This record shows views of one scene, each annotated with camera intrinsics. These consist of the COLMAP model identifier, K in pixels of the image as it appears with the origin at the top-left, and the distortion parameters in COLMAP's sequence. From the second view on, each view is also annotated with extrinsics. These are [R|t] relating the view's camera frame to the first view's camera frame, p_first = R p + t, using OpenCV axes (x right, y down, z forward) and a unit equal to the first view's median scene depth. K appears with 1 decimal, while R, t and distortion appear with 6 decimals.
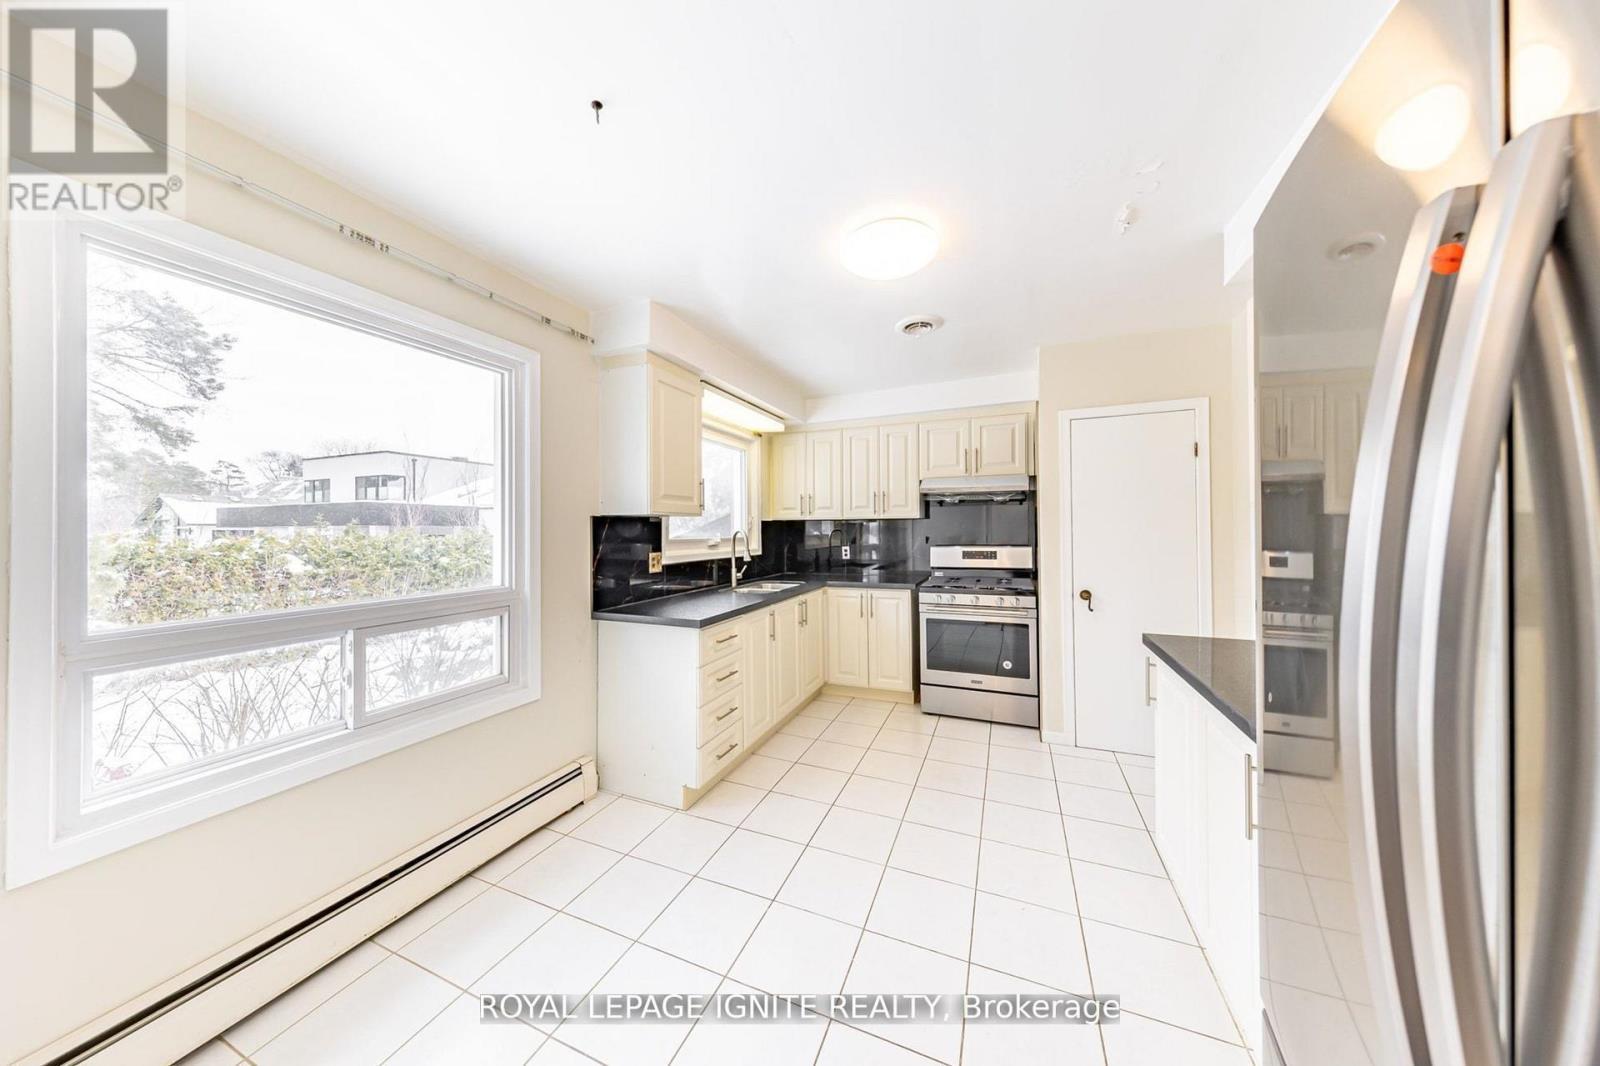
lens RADIAL K [[511.4, 0, 791.2], [0, 511.4, 524.9], [0, 0, 1]] dist [0.005406, -0.000538]
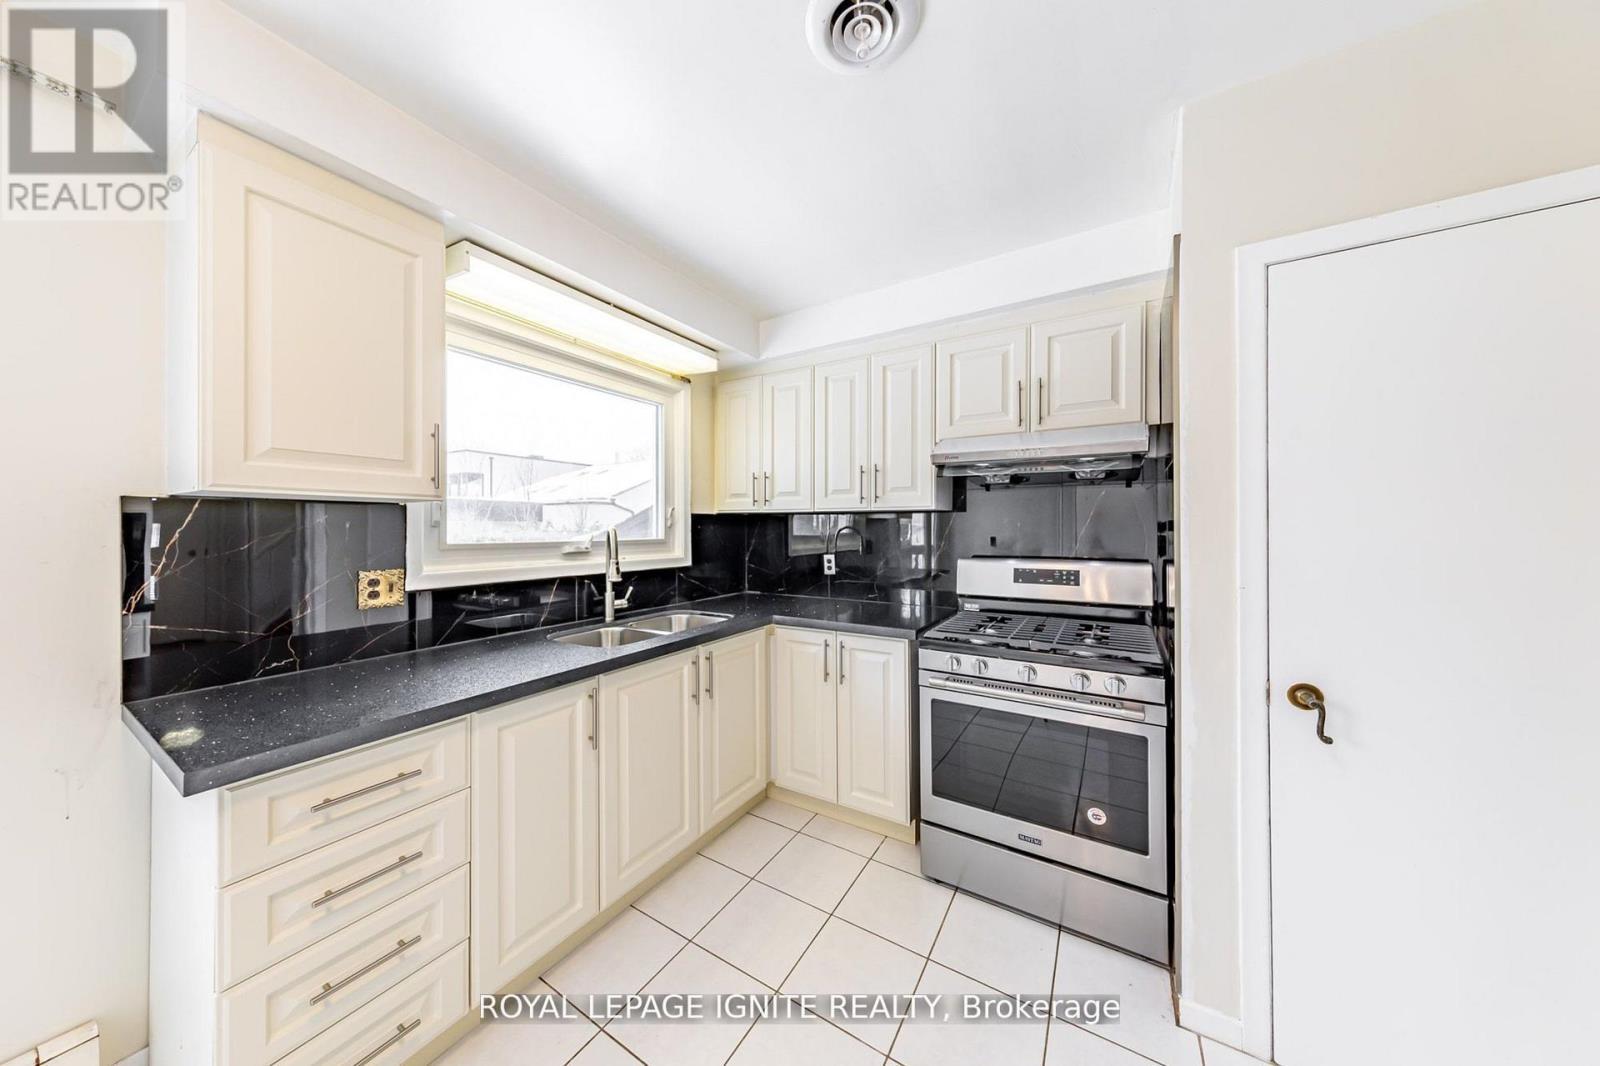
lens RADIAL K [[511.4, 0, 791.1], [0, 511.4, 526.6], [0, 0, 1]] dist [0.005406, -0.000538]
pose [[0.988224, 0.006649, -0.152869, 0.191201], [-0.005123, 0.999933, 0.010375, 0.001293], [0.152928, -0.009470, 0.988192, 0.439445]]
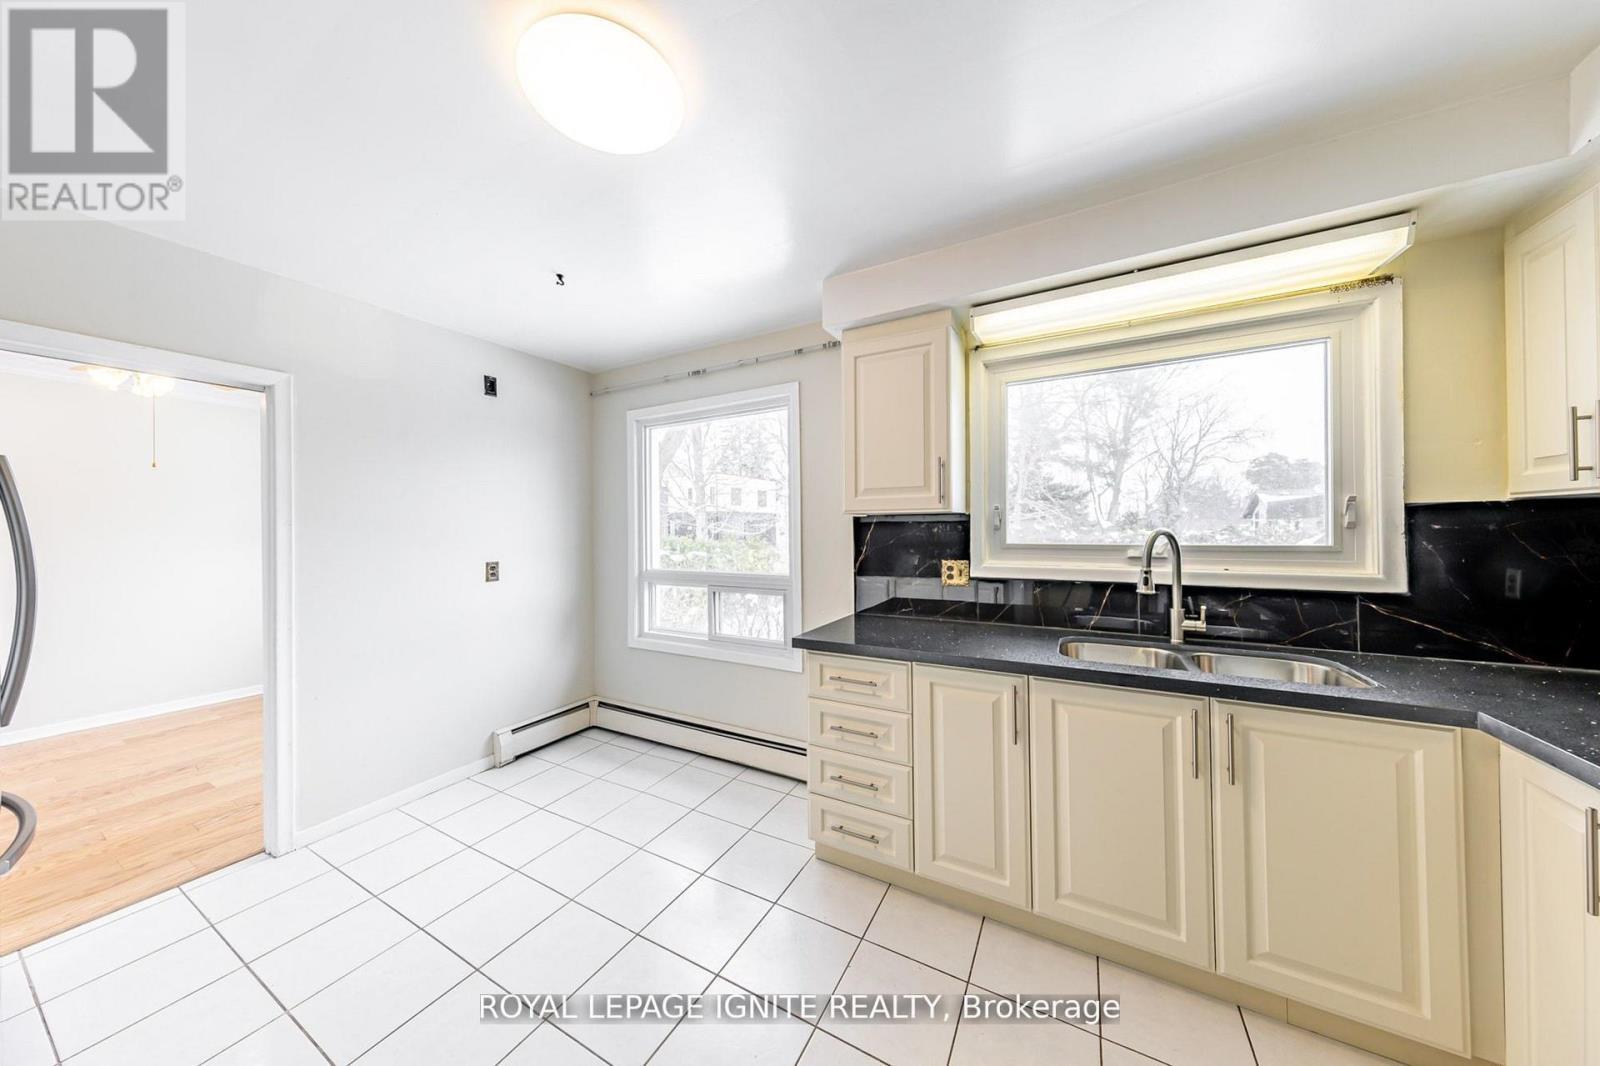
lens RADIAL K [[511.4, 0, 790.7], [0, 511.4, 524.7], [0, 0, 1]] dist [0.005406, -0.000538]
pose [[-0.115946, -0.002330, -0.993253, 0.423445], [0.019999, 0.999789, -0.004680, 0.000188], [0.993054, -0.020406, -0.115875, 0.689398]]
